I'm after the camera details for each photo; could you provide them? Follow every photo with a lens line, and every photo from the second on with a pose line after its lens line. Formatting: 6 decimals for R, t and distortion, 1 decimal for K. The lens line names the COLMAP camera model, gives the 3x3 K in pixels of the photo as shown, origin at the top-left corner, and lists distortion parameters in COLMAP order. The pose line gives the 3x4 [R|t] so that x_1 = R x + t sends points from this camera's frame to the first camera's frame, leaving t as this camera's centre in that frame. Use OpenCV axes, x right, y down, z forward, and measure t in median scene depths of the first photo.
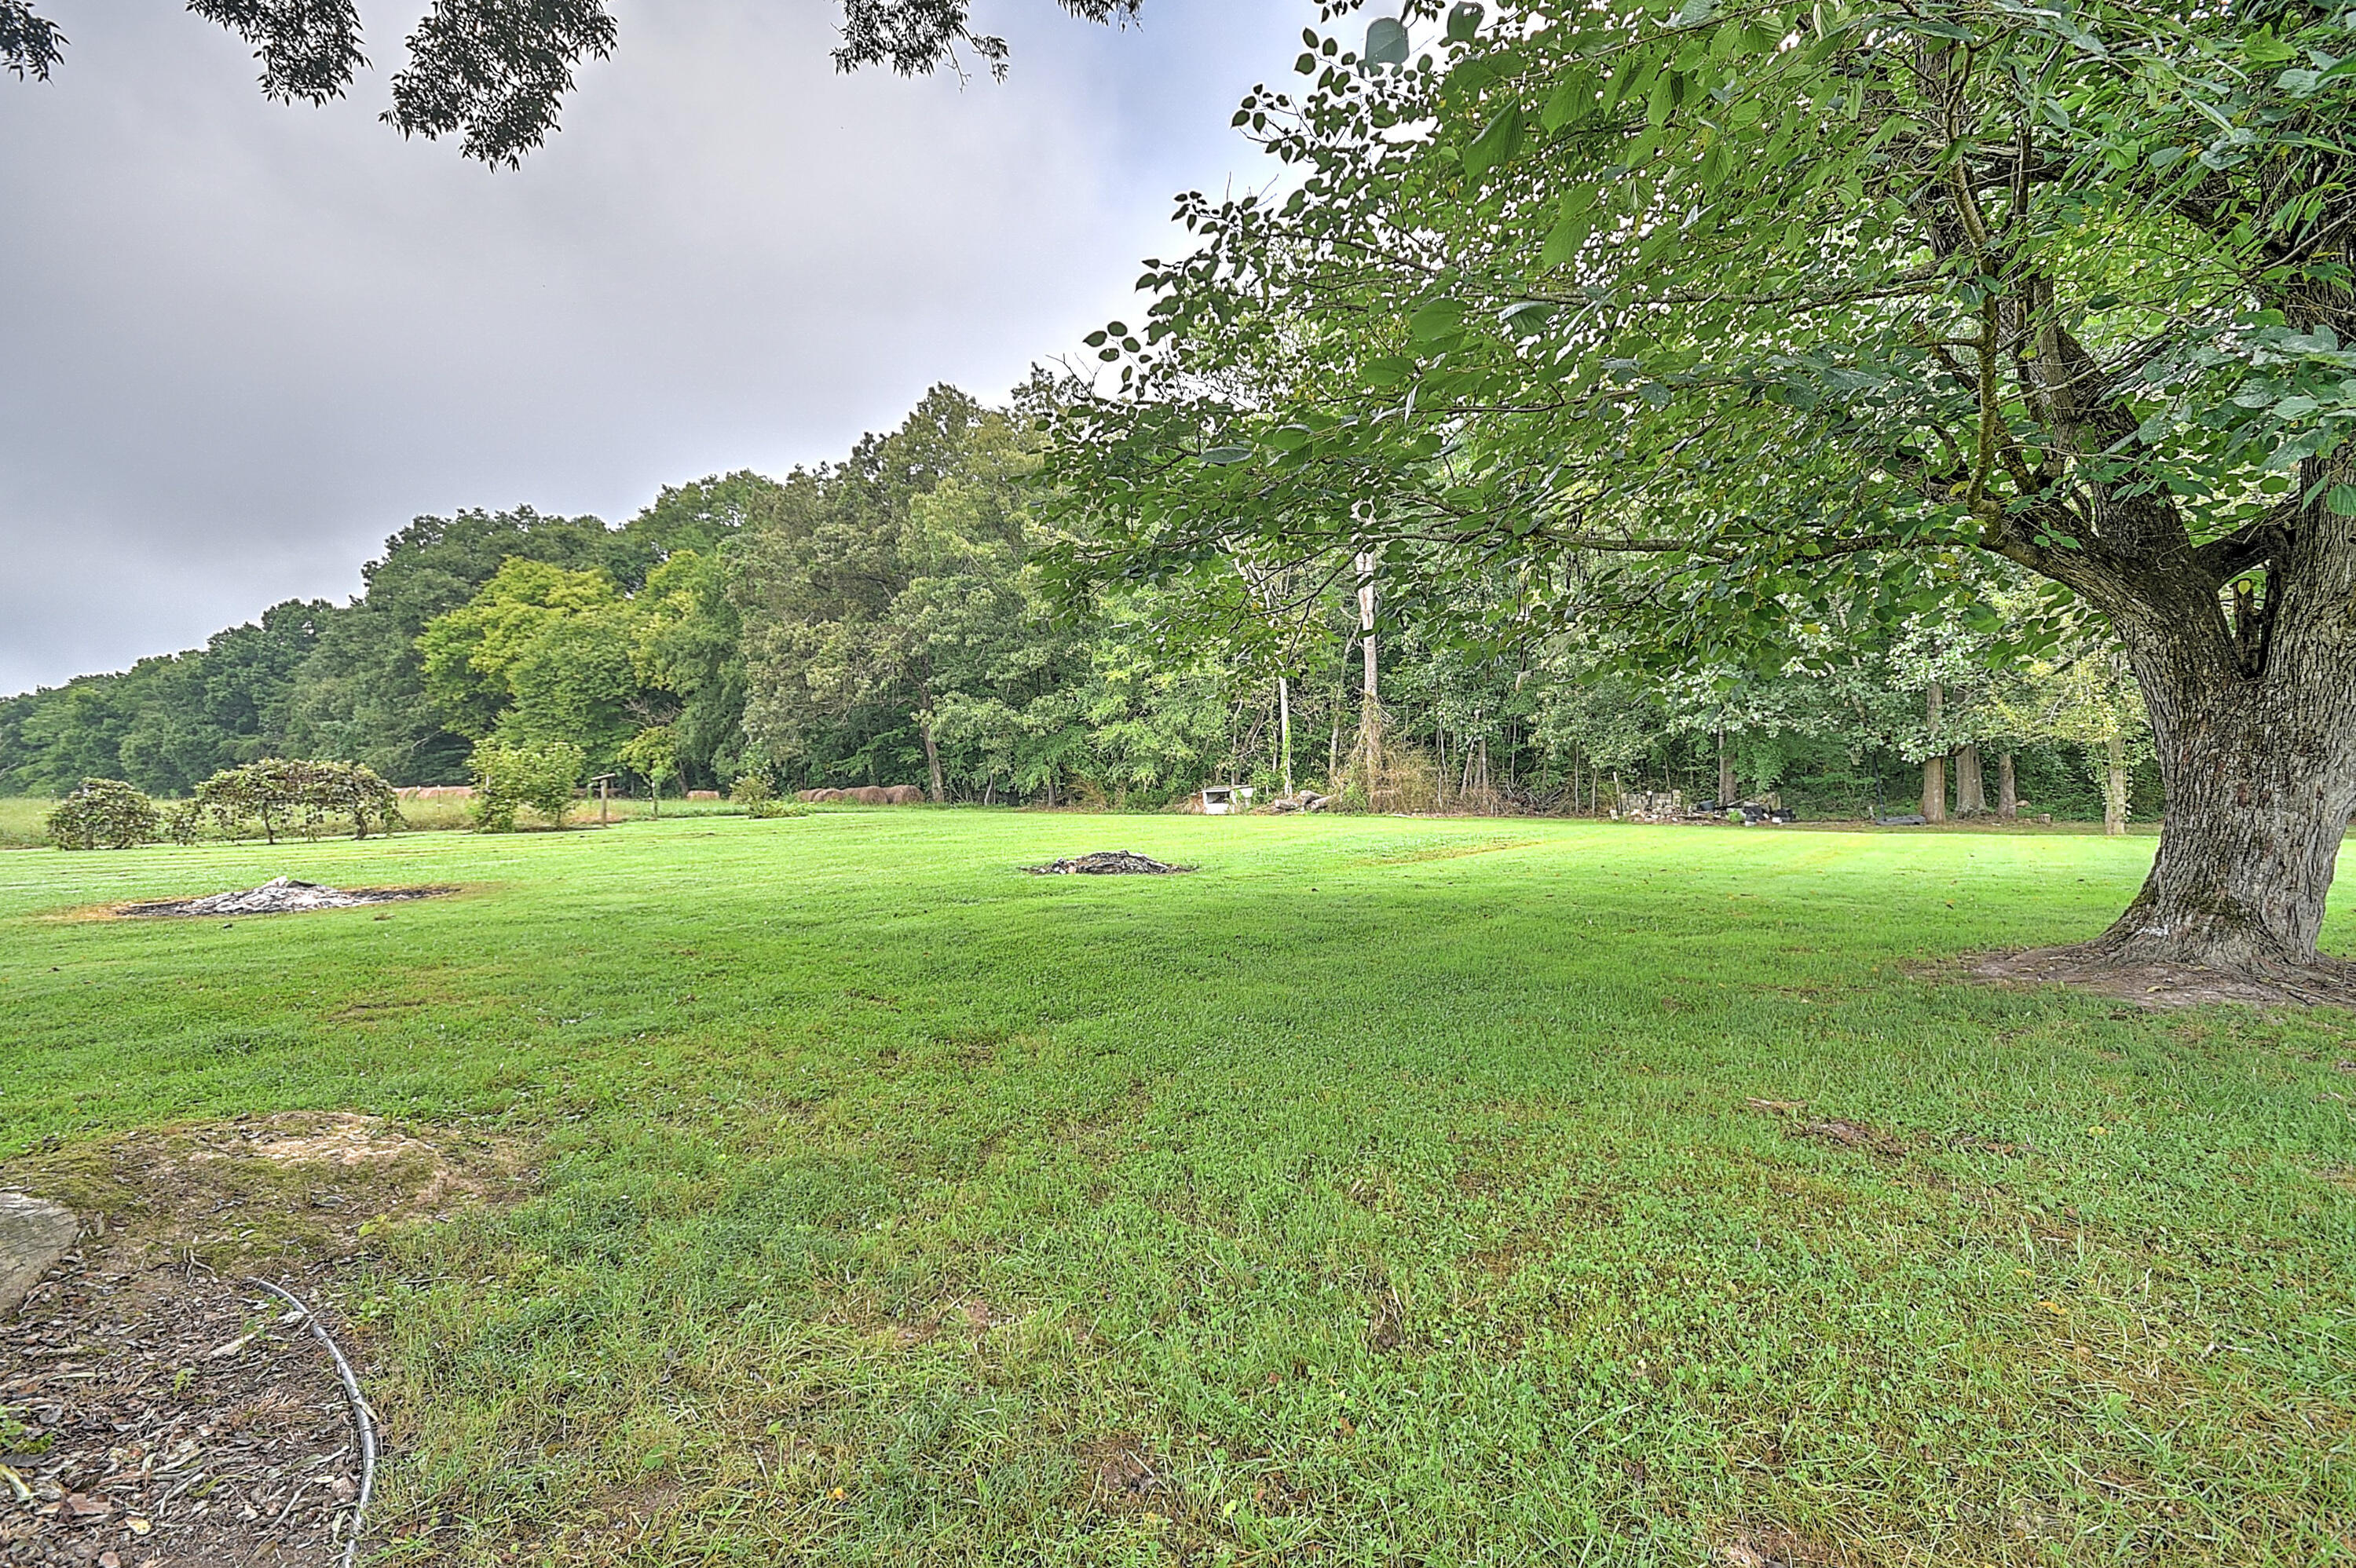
lens RADIAL K [[1030.5, 0, 1172.1], [0, 1030.5, 784.9], [0, 0, 1]] dist [0.012035, -0.003538]
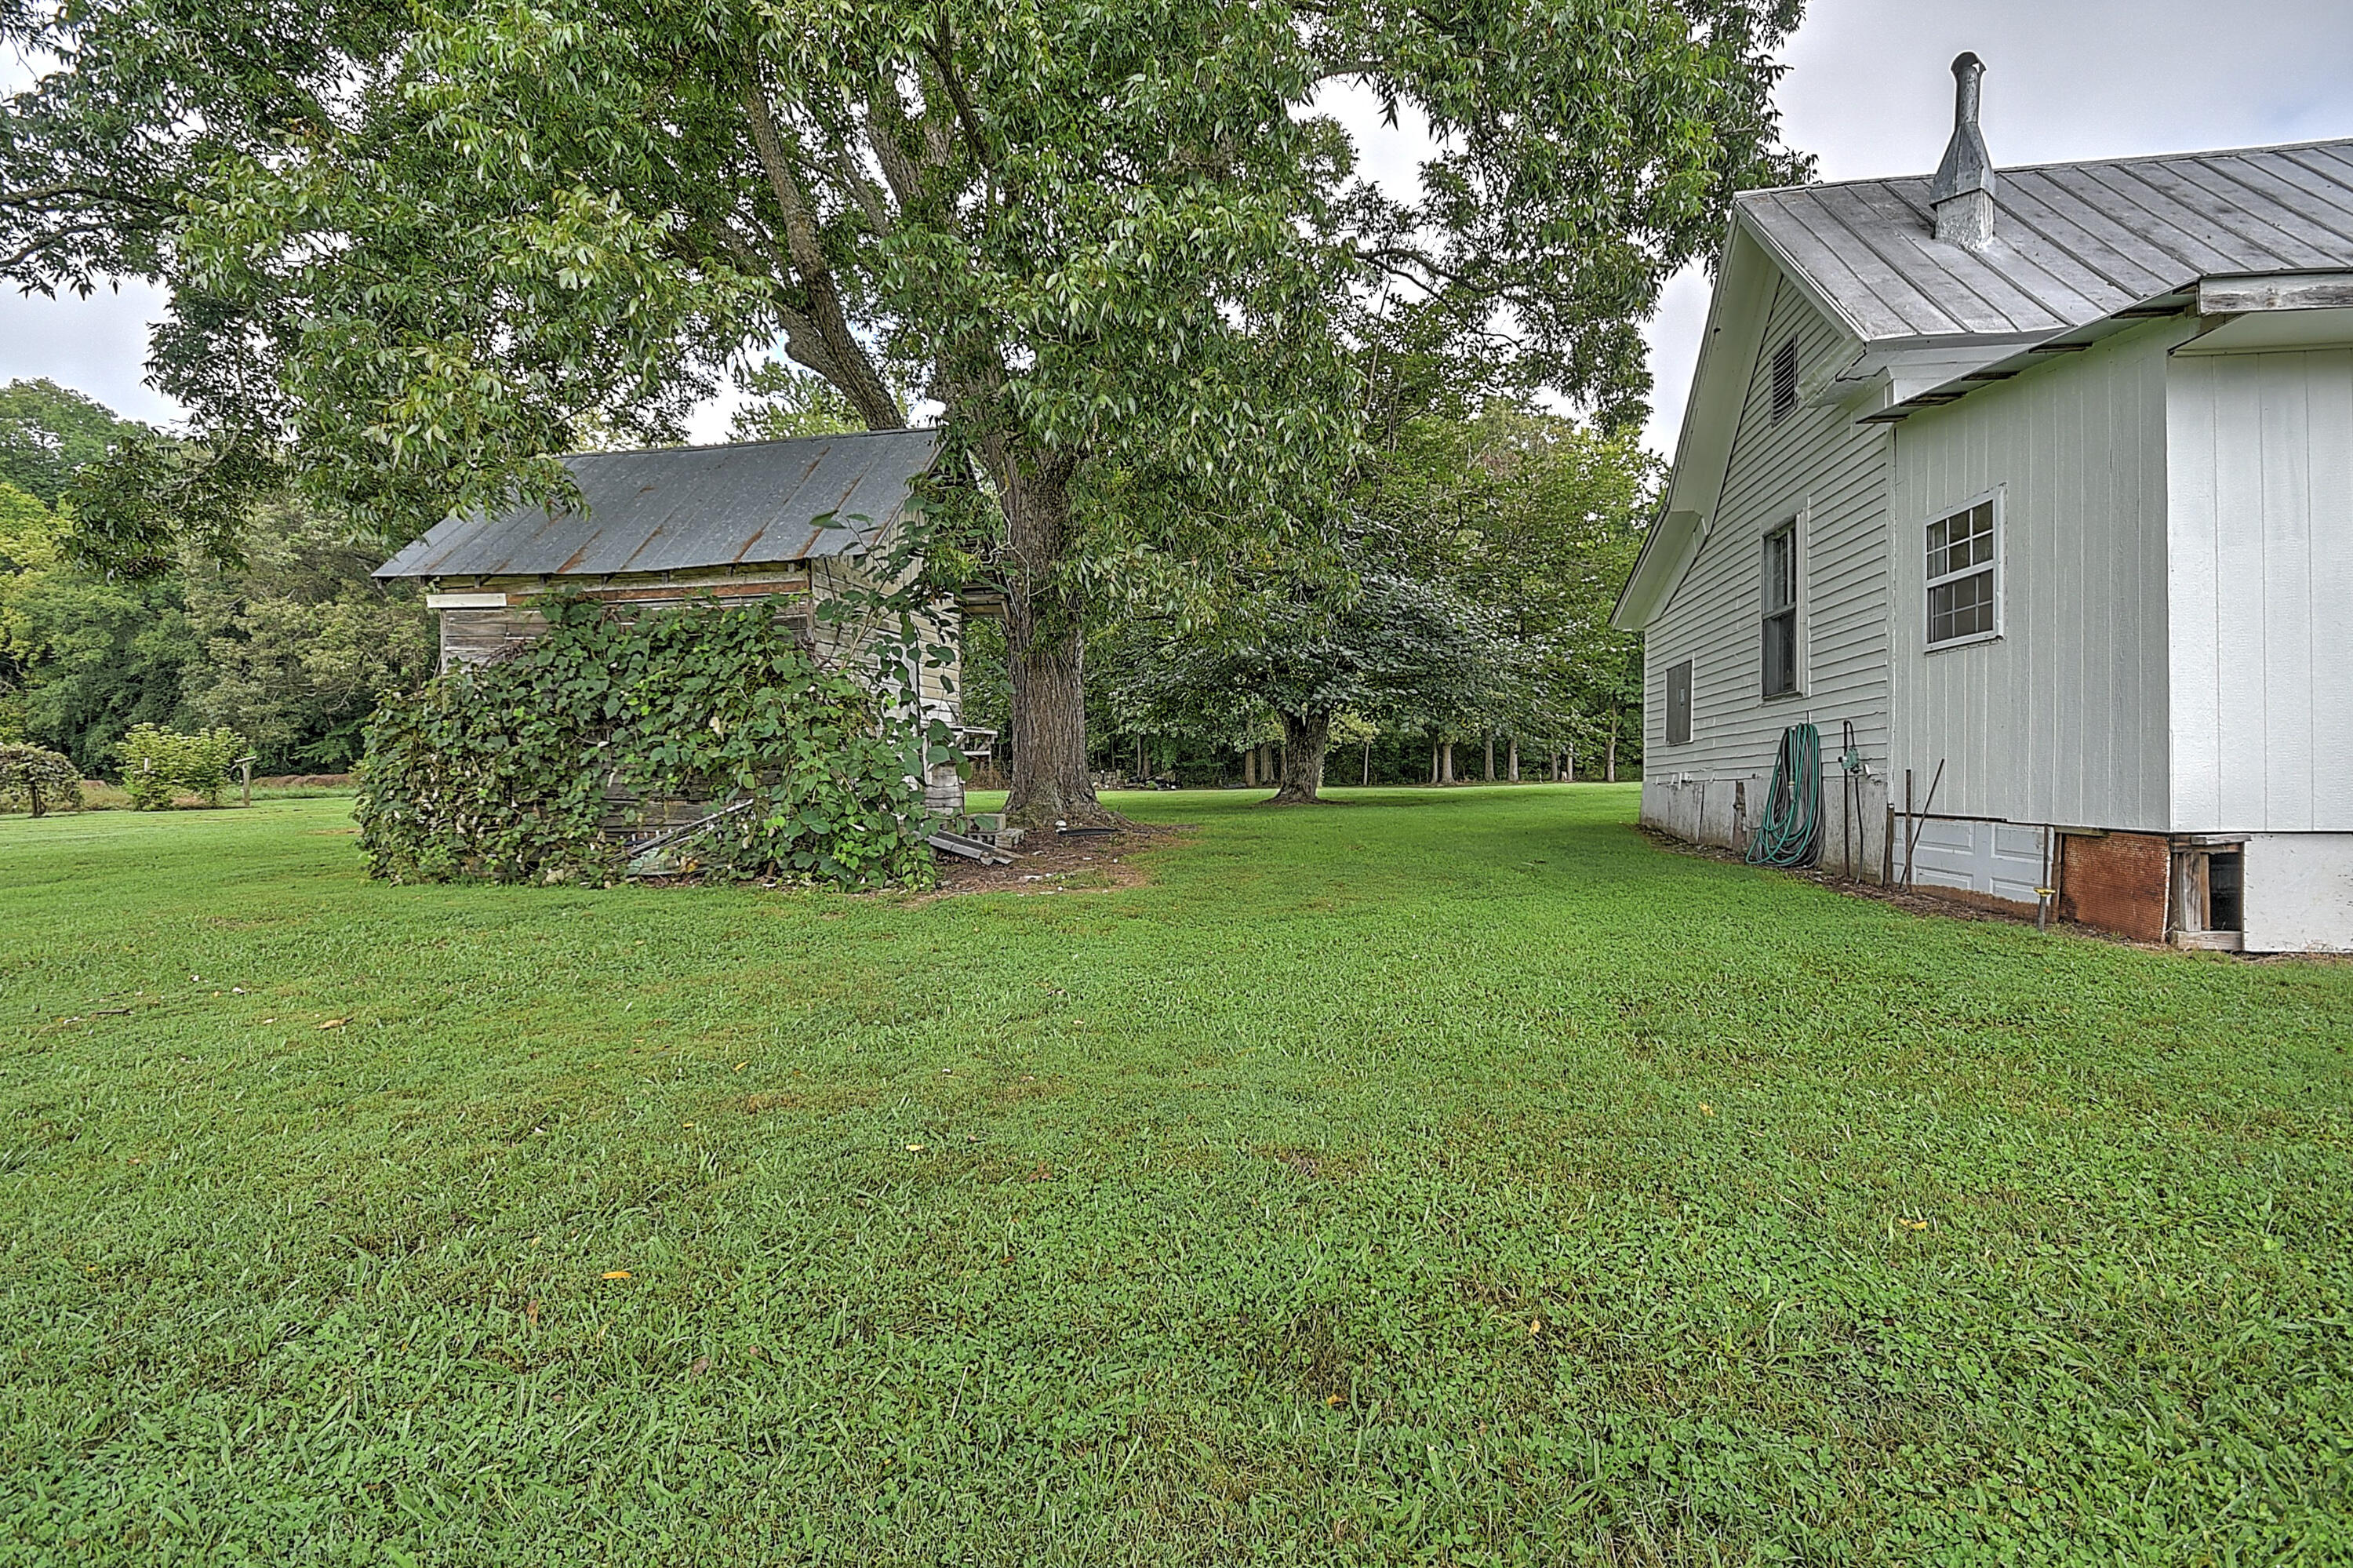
lens RADIAL K [[1029.3, 0, 1176.3], [0, 1029.3, 795.3], [0, 0, 1]] dist [0.012035, -0.003538]
pose [[0.849641, -0.017371, 0.527076, -0.302438], [0.006832, 0.999736, 0.021936, 0.011500], [-0.527318, -0.015037, 0.849535, -0.432479]]
